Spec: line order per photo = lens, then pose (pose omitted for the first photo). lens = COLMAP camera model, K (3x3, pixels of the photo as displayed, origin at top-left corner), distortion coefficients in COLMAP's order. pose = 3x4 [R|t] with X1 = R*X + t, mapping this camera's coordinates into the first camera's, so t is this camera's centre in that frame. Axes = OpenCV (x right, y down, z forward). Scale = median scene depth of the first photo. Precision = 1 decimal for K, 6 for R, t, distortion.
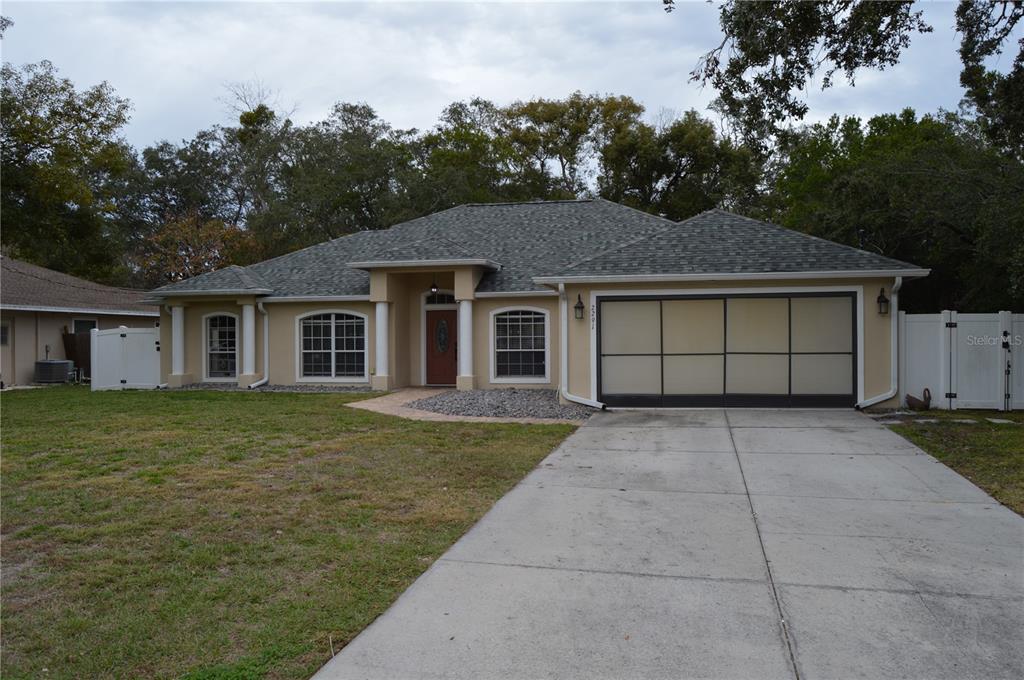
lens RADIAL K [[815.1, 0, 510.1], [0, 815.1, 344.1], [0, 0, 1]] dist [-0.095270, 0.039490]
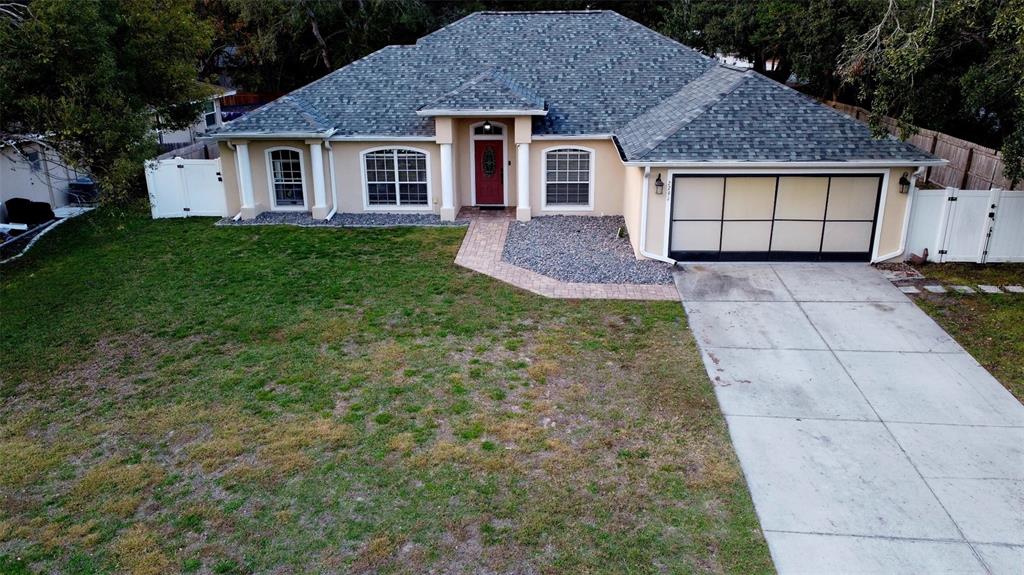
lens RADIAL K [[765.4, 0, 508.5], [0, 765.4, 283.2], [0, 0, 1]] dist [-0.001541, -0.009066]
pose [[0.988798, -0.052460, 0.139737, -0.229149], [0.005111, 0.947549, 0.319569, -0.203988], [-0.149172, -0.315275, 0.937203, -0.059427]]
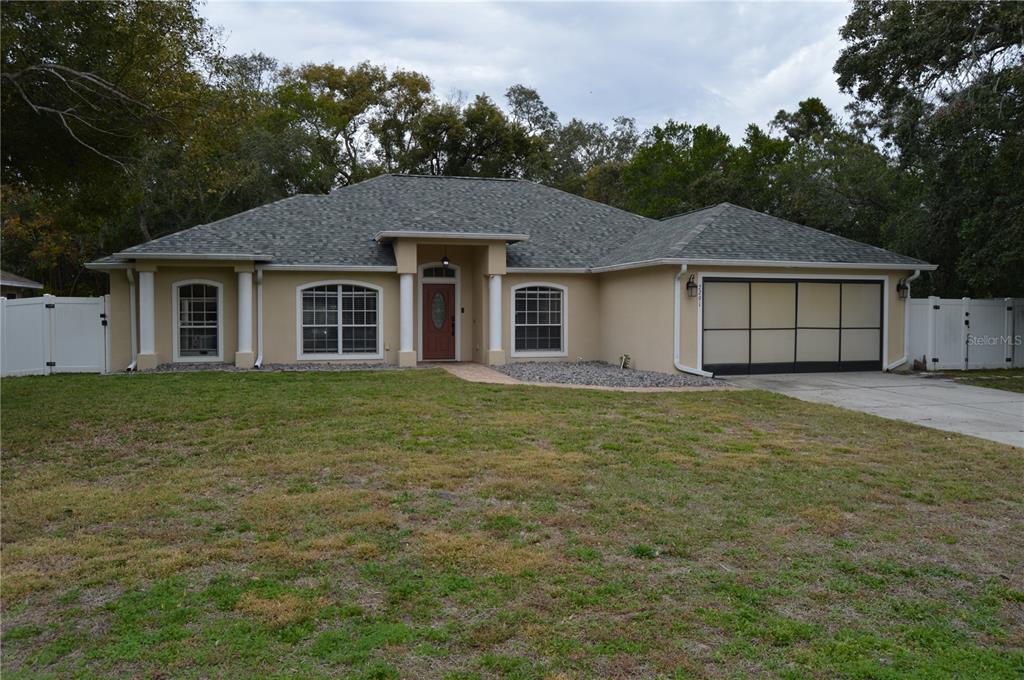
lens RADIAL K [[815.1, 0, 510.1], [0, 815.1, 344.1], [0, 0, 1]] dist [-0.095270, 0.039490]
pose [[0.888628, -0.008826, 0.458544, -0.486295], [-0.005196, 0.999557, 0.029309, 0.001712], [-0.458599, -0.028428, 0.888188, 0.098062]]
